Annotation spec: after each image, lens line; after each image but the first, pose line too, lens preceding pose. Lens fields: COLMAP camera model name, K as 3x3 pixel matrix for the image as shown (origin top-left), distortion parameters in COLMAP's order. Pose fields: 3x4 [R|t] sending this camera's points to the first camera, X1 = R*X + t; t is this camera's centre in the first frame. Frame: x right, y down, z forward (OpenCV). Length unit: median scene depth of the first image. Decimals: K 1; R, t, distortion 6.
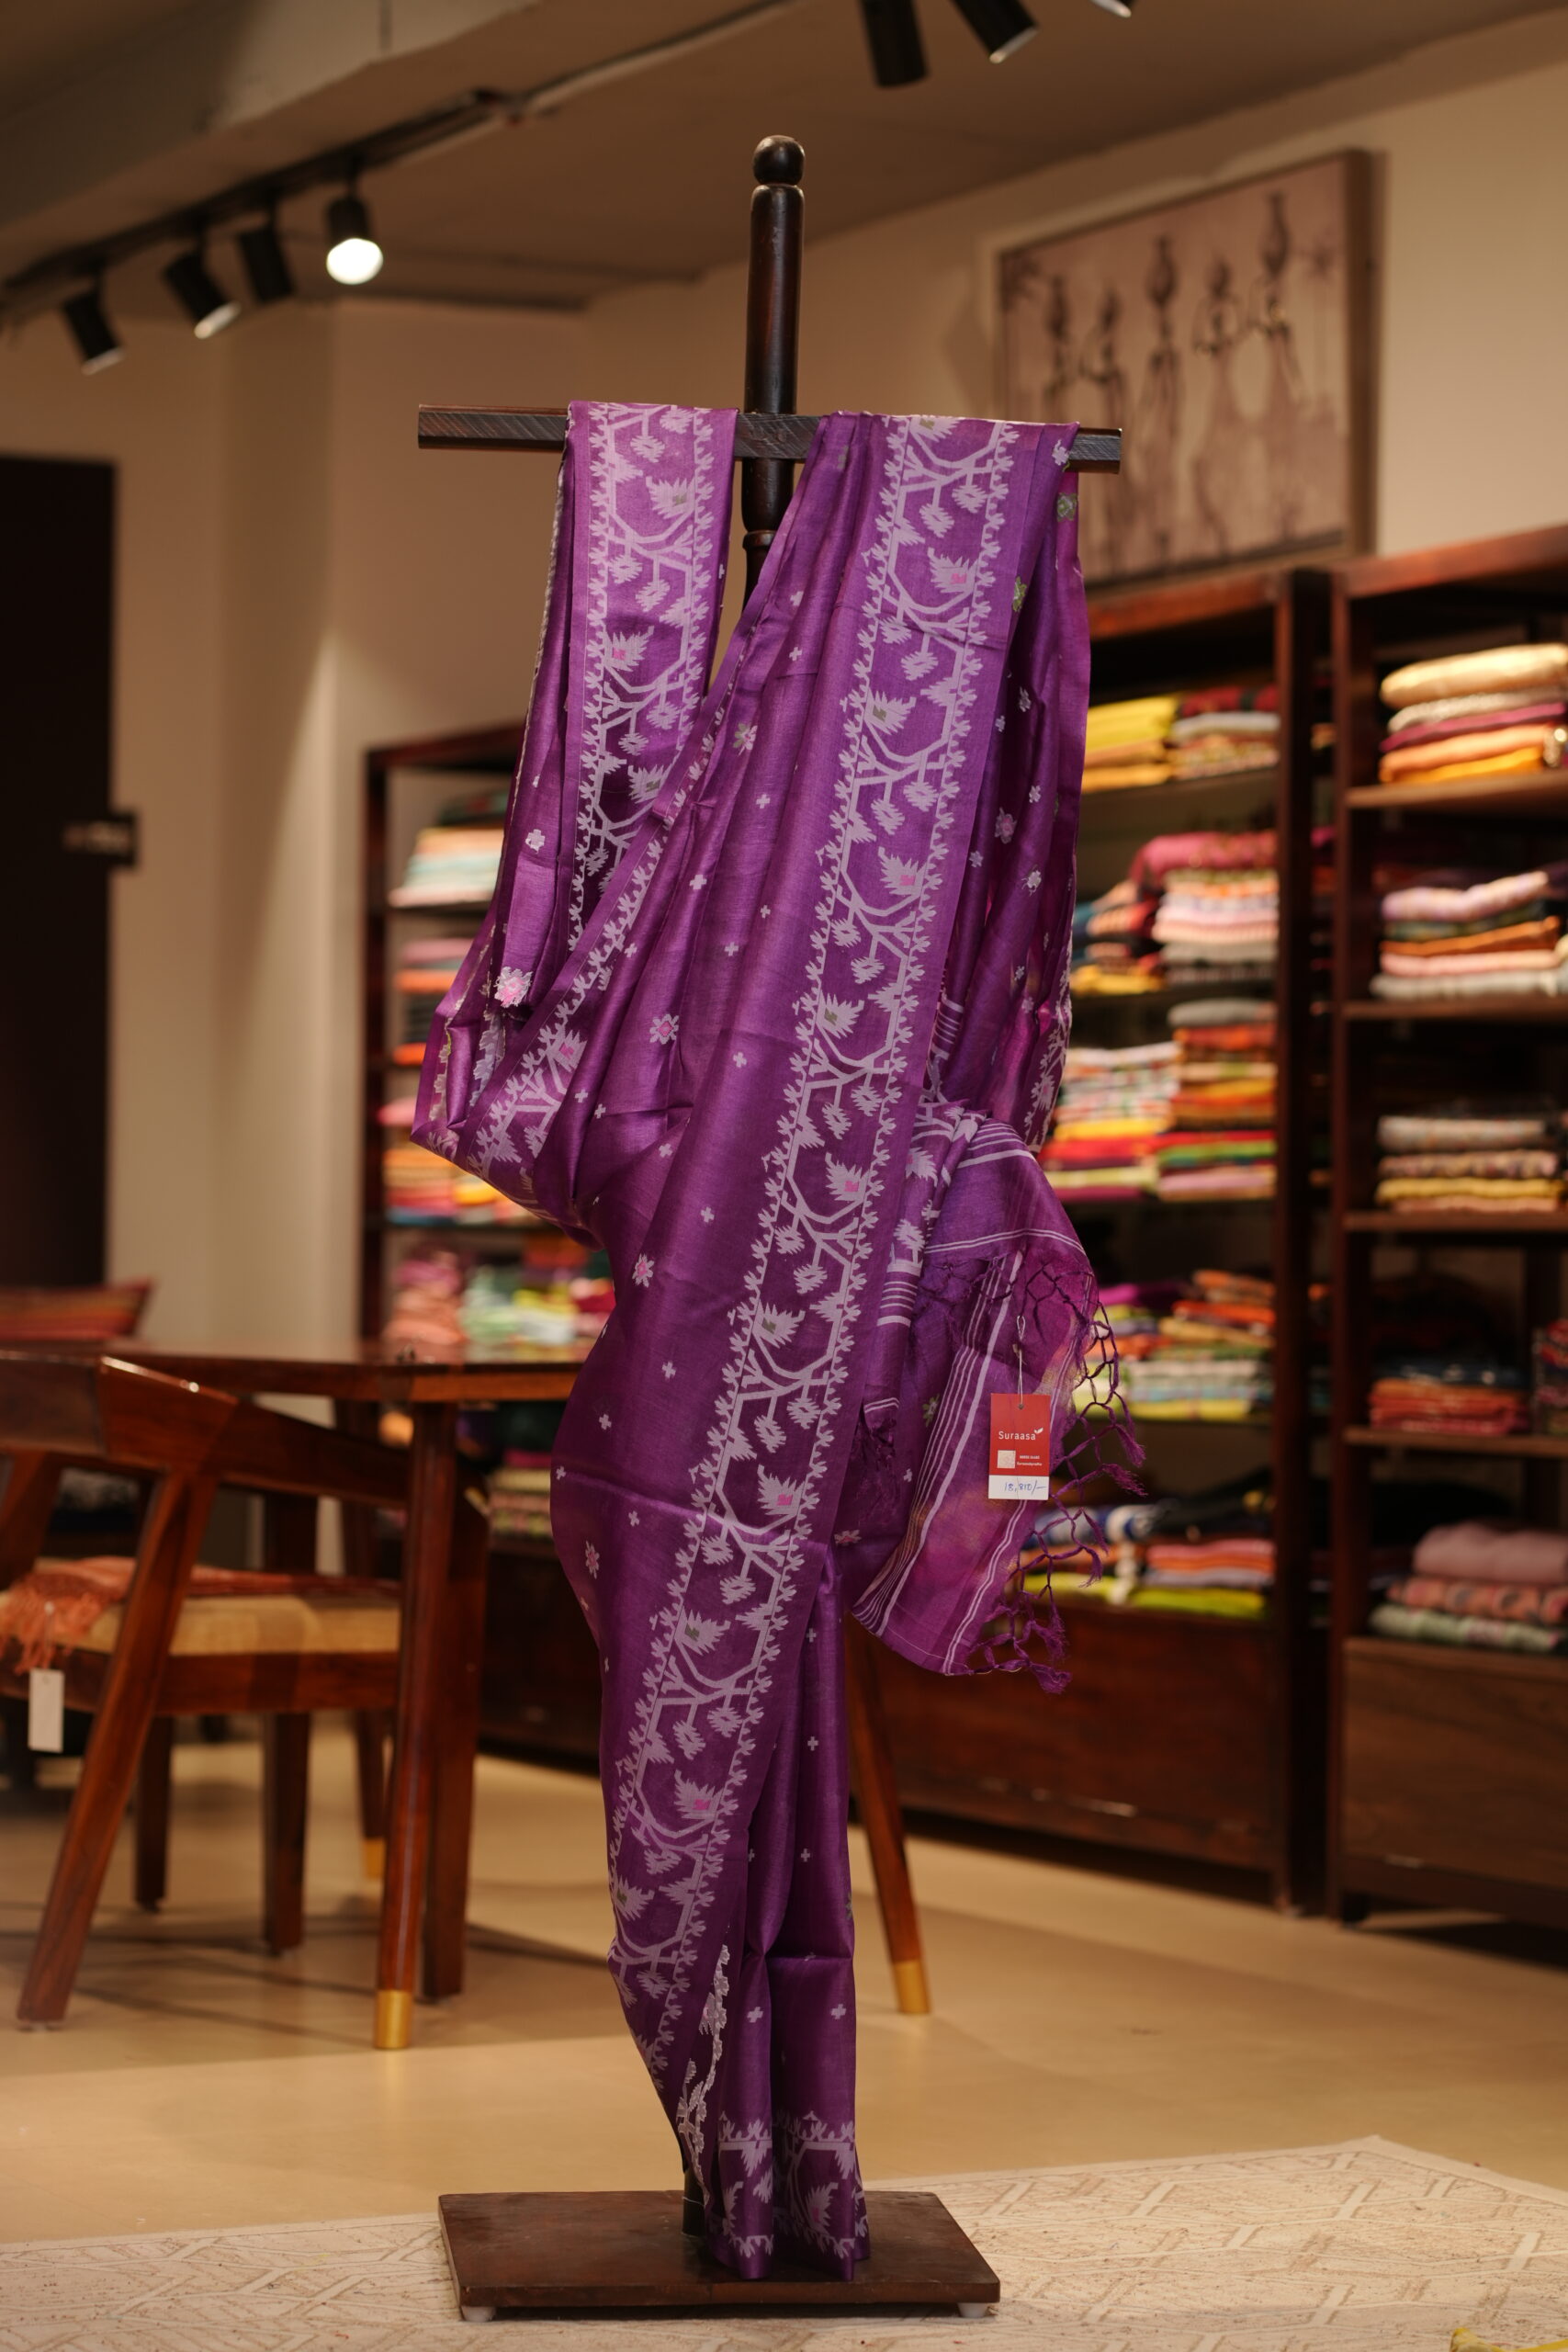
lens RADIAL K [[5555.8, 0, 739.7], [0, 5555.8, 1173.0], [0, 0, 1]] dist [-0.004039, 0.323805]
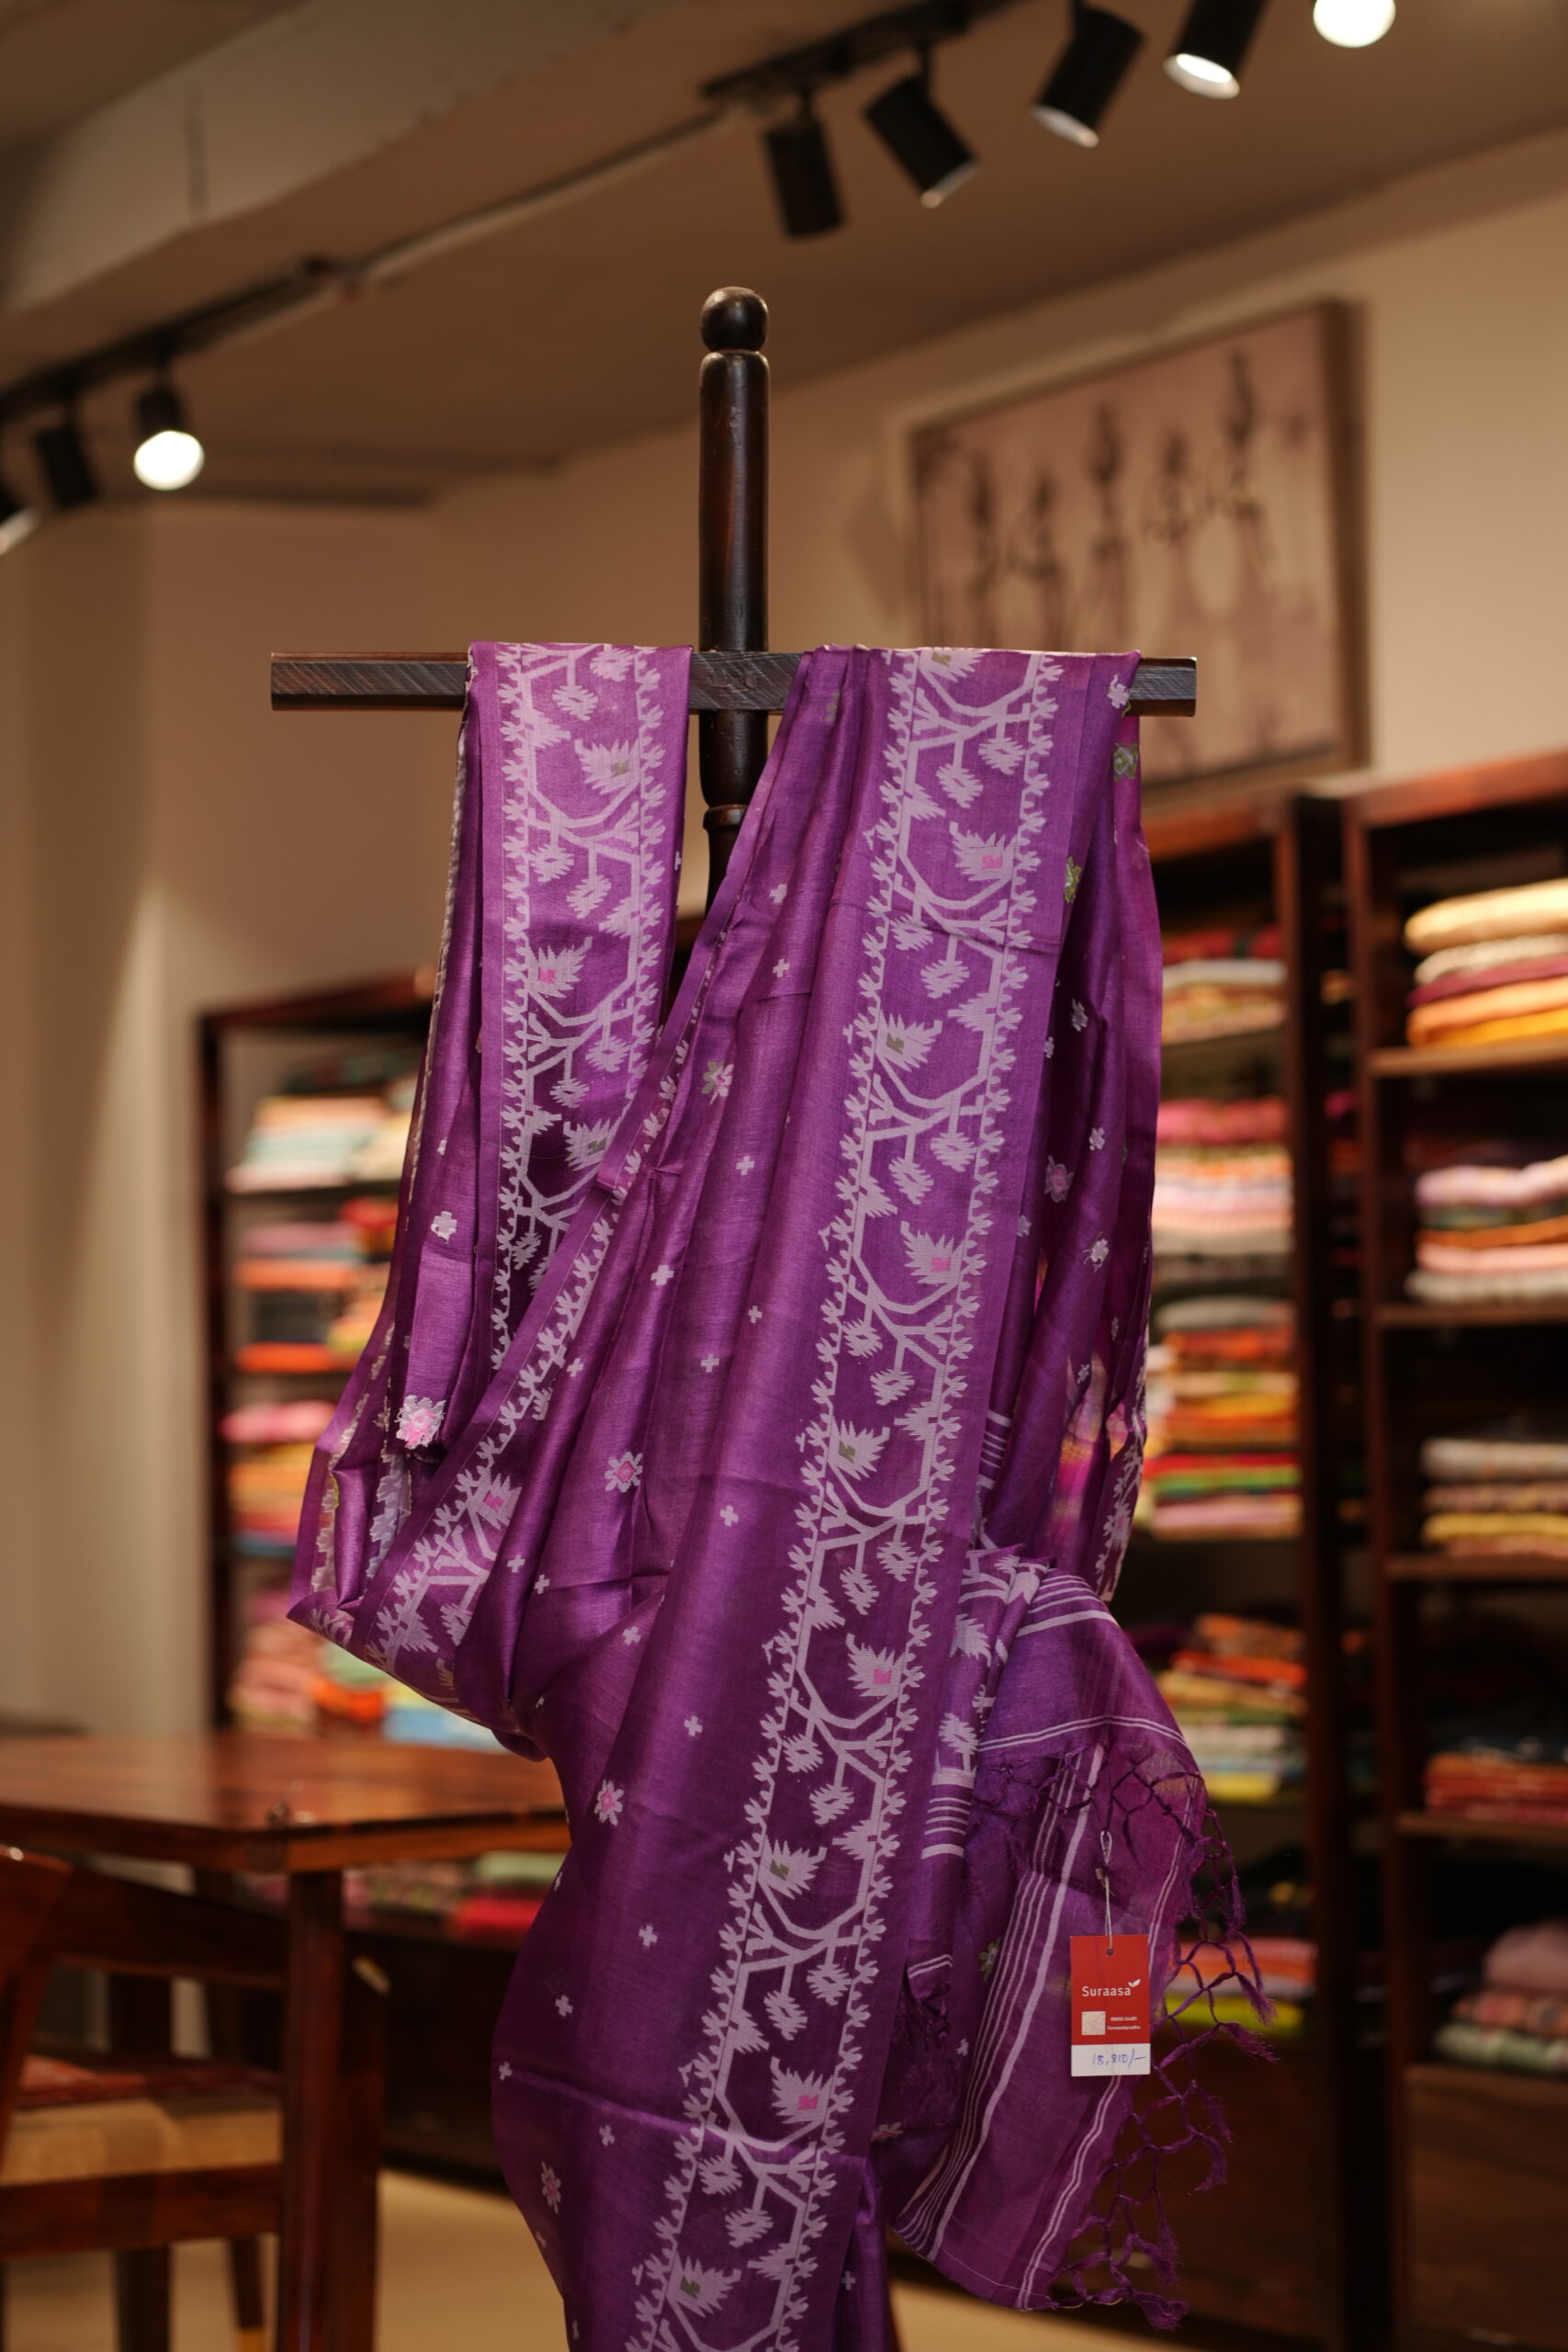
lens RADIAL K [[5555.8, 0, 739.7], [0, 5555.8, 1173.0], [0, 0, 1]] dist [-0.004039, 0.323805]
pose [[0.998999, -0.032029, 0.031223, -0.019970], [0.032998, 0.998974, -0.031029, -0.042214], [-0.030197, 0.032028, 0.999031, 0.245601]]
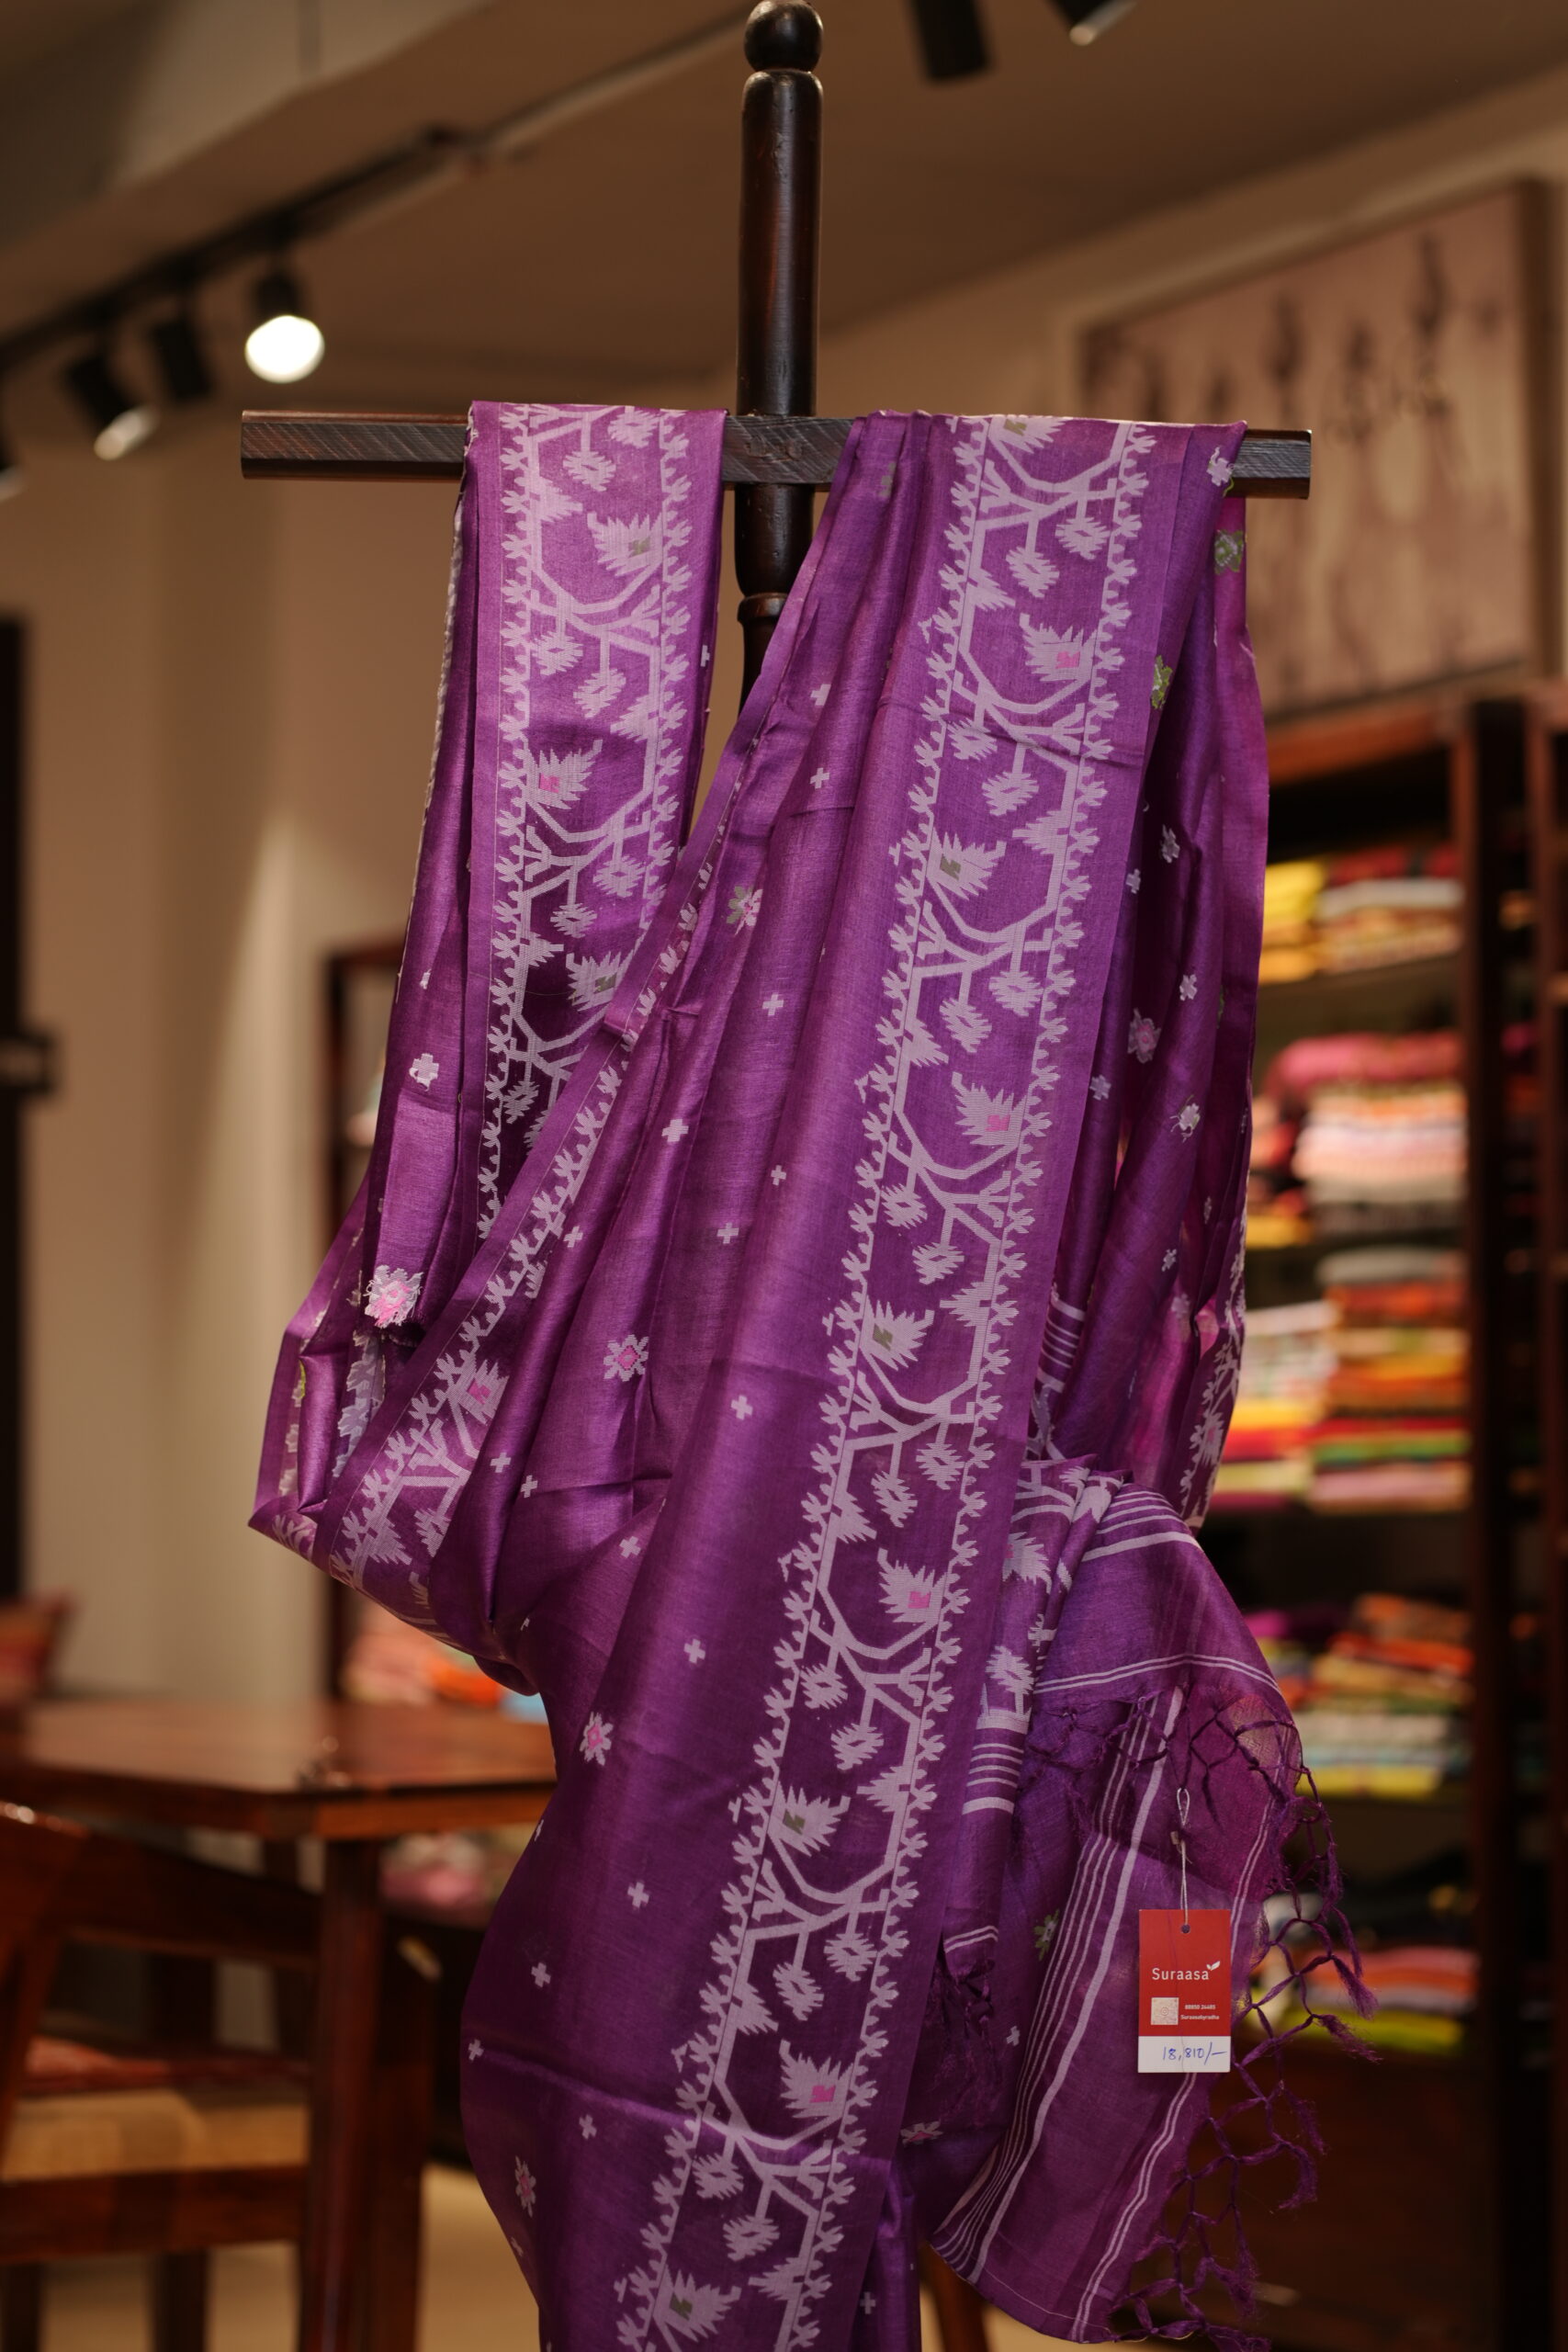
lens RADIAL K [[5555.8, 0, 739.7], [0, 5555.8, 1173.0], [0, 0, 1]] dist [-0.004039, 0.323805]
pose [[0.999820, -0.015606, -0.010777, 0.006945], [0.015194, 0.999188, -0.037322, -0.022938], [0.011351, 0.037152, 0.999245, 0.349562]]
